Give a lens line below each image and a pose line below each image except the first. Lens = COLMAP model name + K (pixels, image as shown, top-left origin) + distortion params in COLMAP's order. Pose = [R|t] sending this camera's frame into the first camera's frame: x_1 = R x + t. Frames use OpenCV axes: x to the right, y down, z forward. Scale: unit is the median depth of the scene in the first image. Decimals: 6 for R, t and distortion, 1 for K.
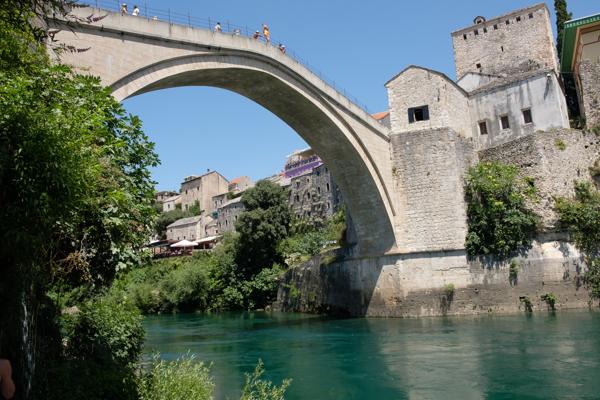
lens RADIAL K [[515.7, 0, 360.1], [0, 515.7, 202.2], [0, 0, 1]] dist [-0.008245, 0.003545]
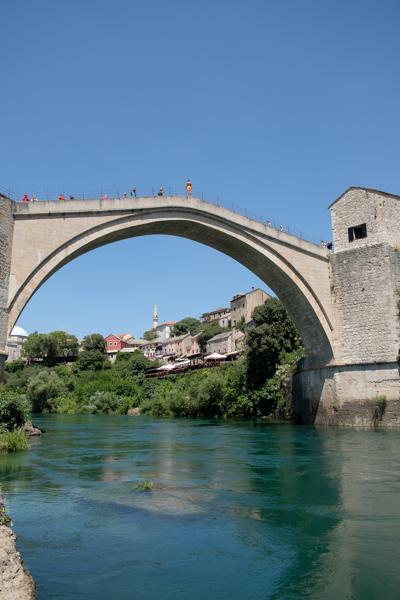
lens RADIAL K [[515.7, 0, 200.0], [0, 515.7, 300.0], [0, 0, 1]] dist [-0.008245, 0.003545]
pose [[0.898908, -0.047789, -0.435524, 0.275192], [0.035586, 0.998713, -0.036136, -0.007575], [0.436690, 0.016984, 0.899452, -0.081569]]
